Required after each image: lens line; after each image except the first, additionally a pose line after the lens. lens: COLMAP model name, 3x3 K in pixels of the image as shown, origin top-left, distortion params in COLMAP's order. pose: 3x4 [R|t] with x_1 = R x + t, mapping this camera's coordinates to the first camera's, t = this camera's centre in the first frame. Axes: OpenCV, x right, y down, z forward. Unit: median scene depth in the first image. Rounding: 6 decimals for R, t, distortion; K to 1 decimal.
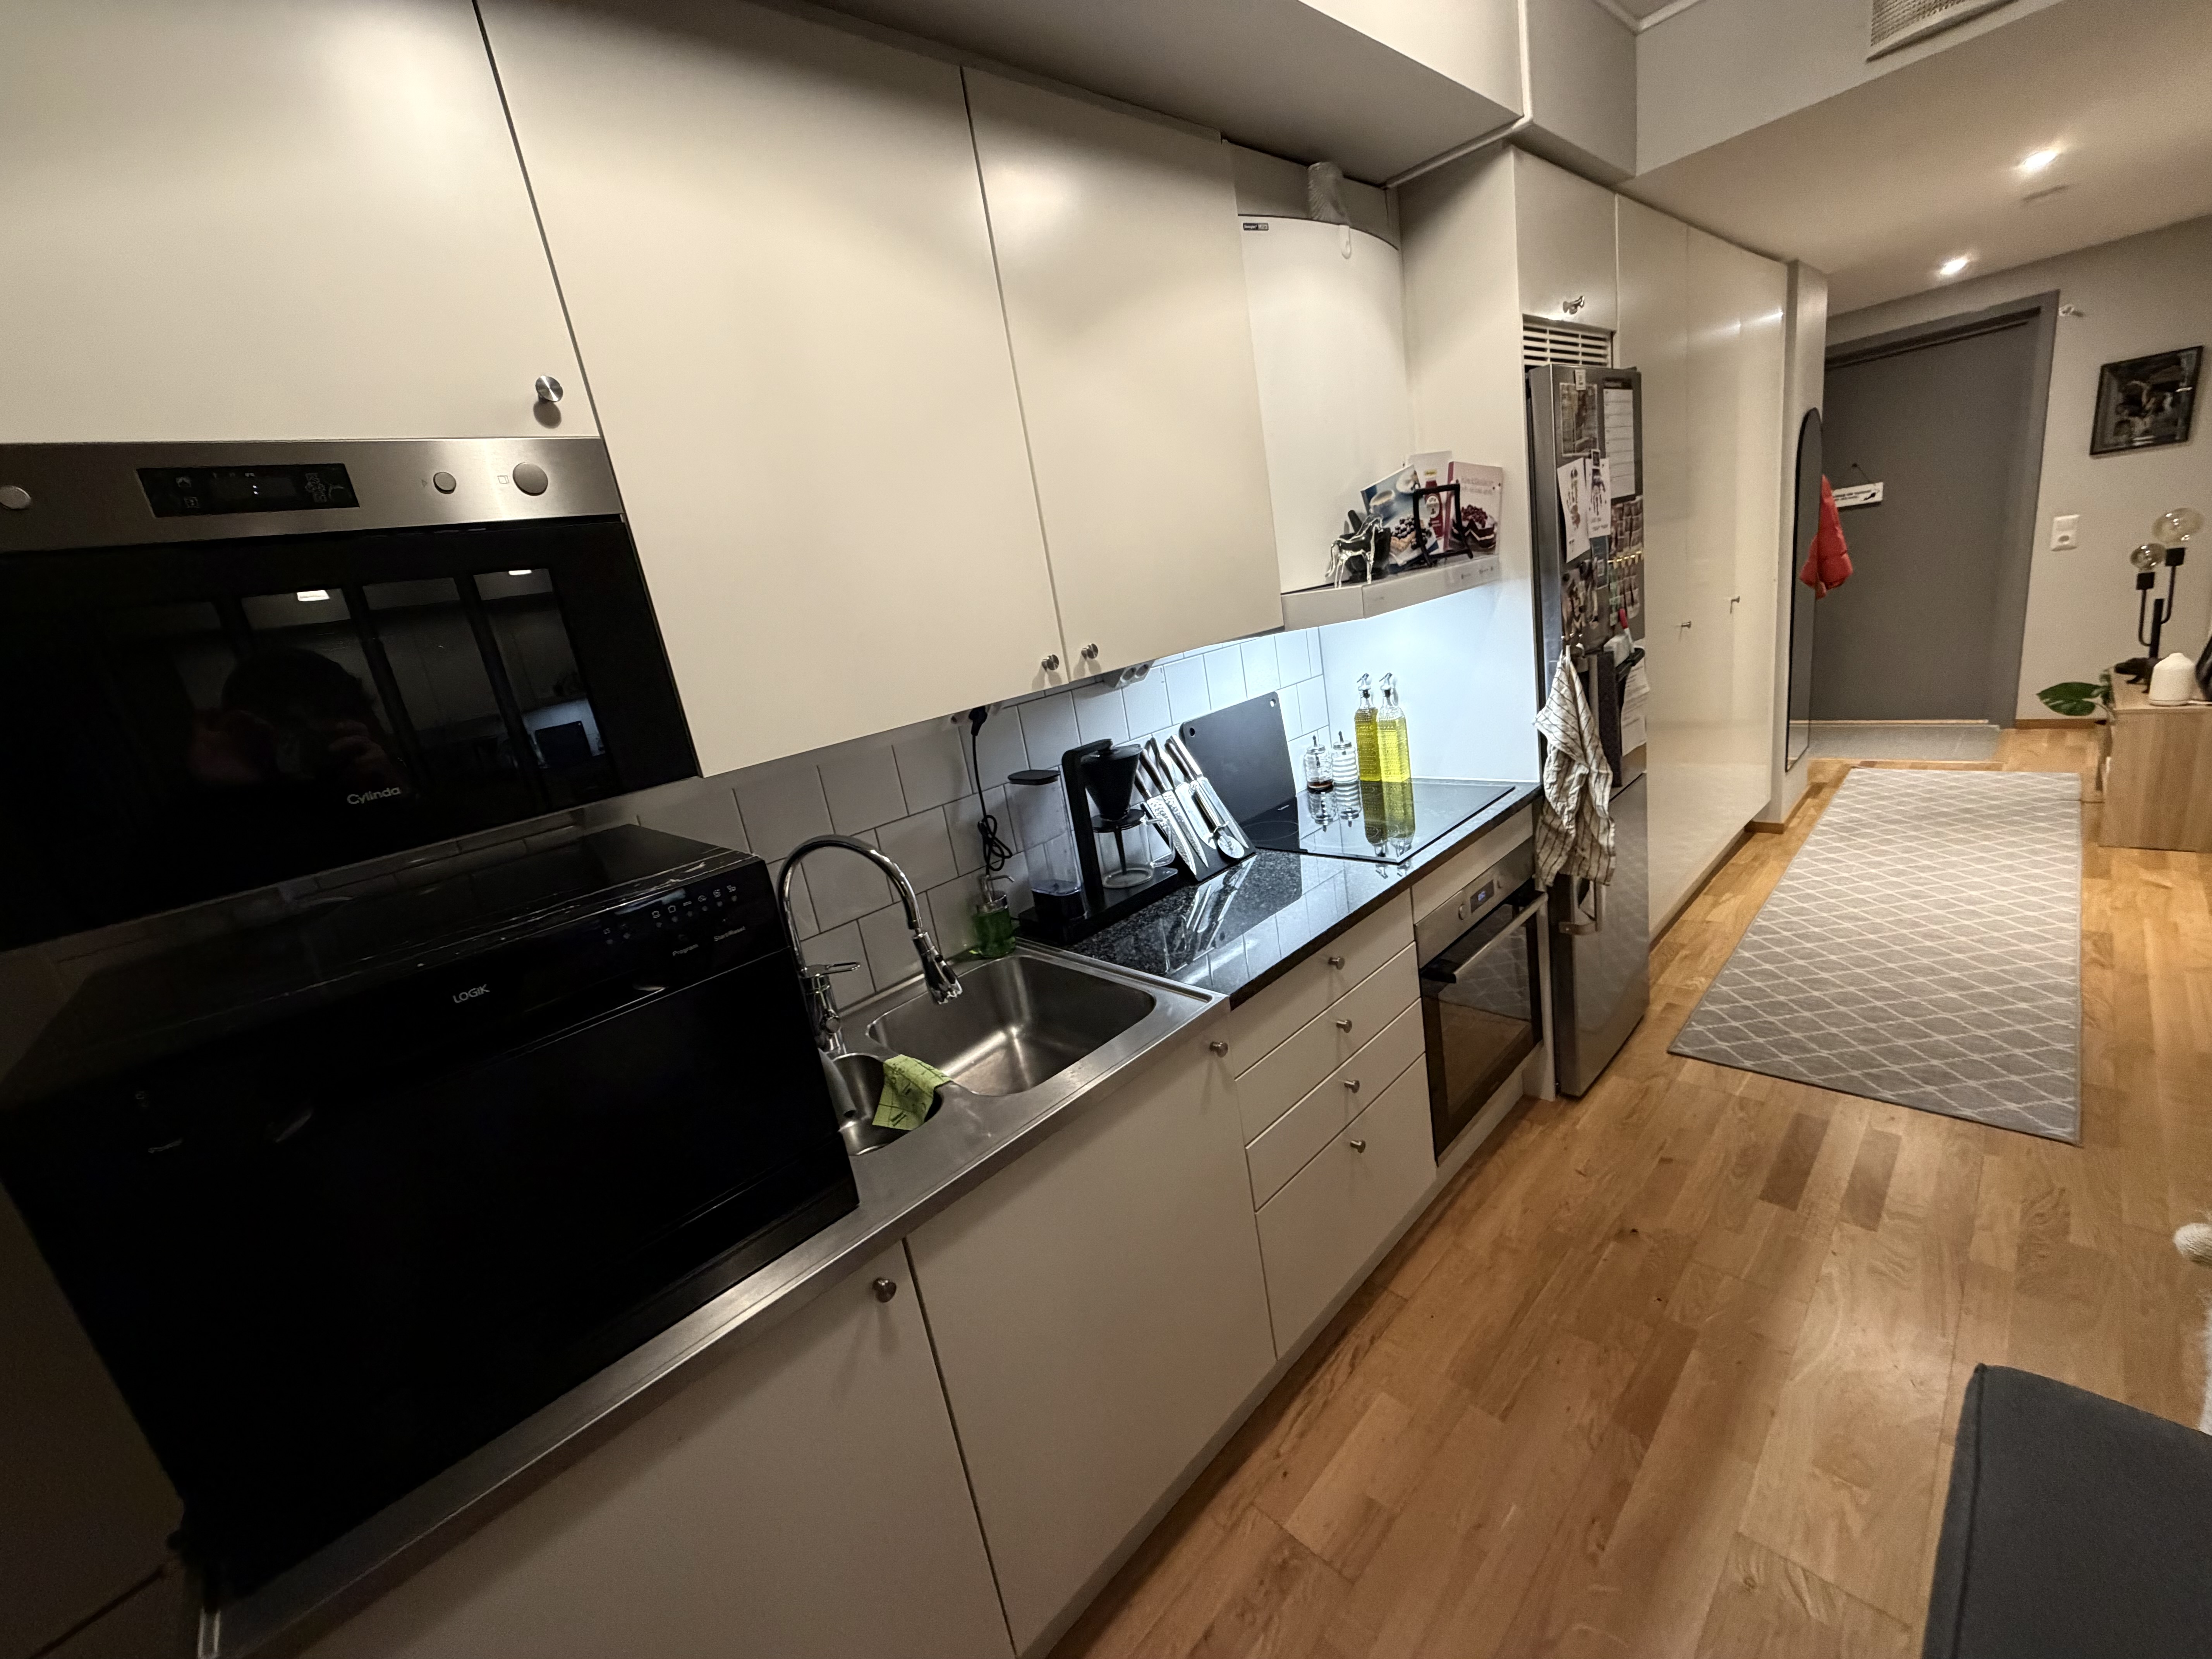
lens RADIAL K [[878.3, 0, 1098.9], [0, 878.3, 836.7], [0, 0, 1]] dist [-0.004935, 0.000368]
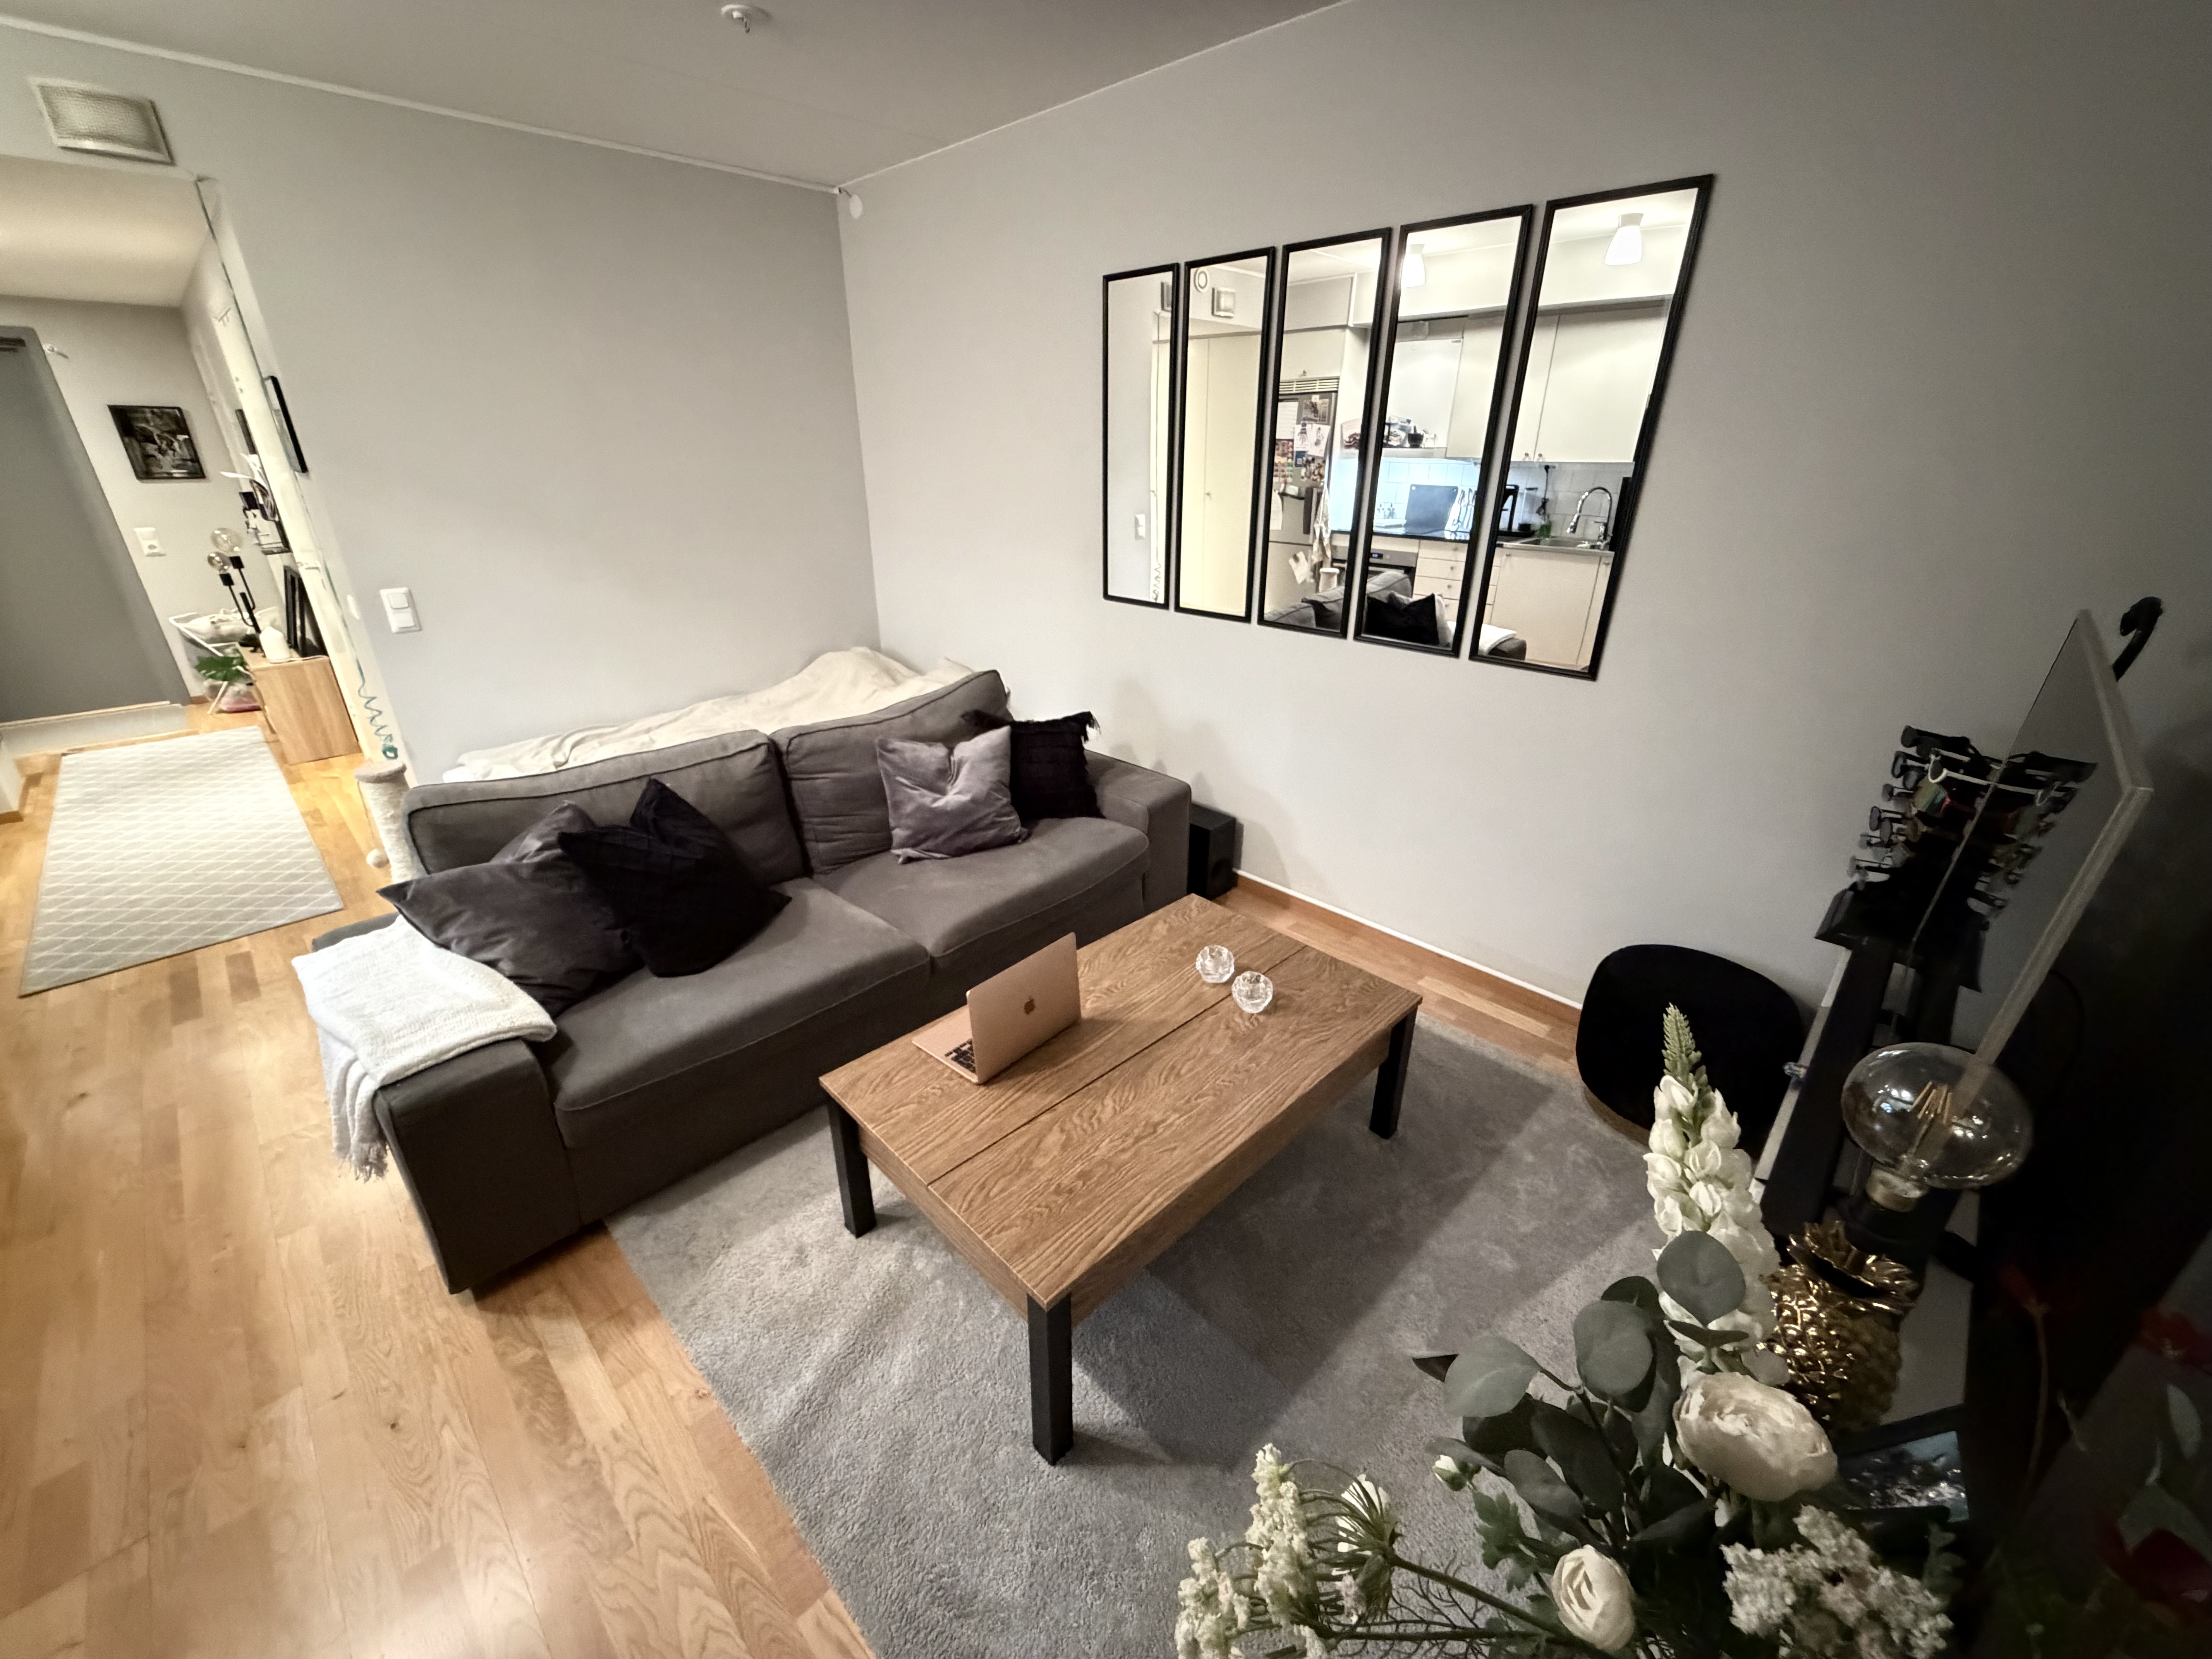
lens RADIAL K [[878.3, 0, 1108.6], [0, 878.3, 840.4], [0, 0, 1]] dist [-0.004935, 0.000368]
pose [[-0.037717, -0.249750, 0.967576, -0.337144], [0.265957, 0.930833, 0.250633, 0.135274], [-0.963247, 0.266786, 0.031315, -0.319750]]
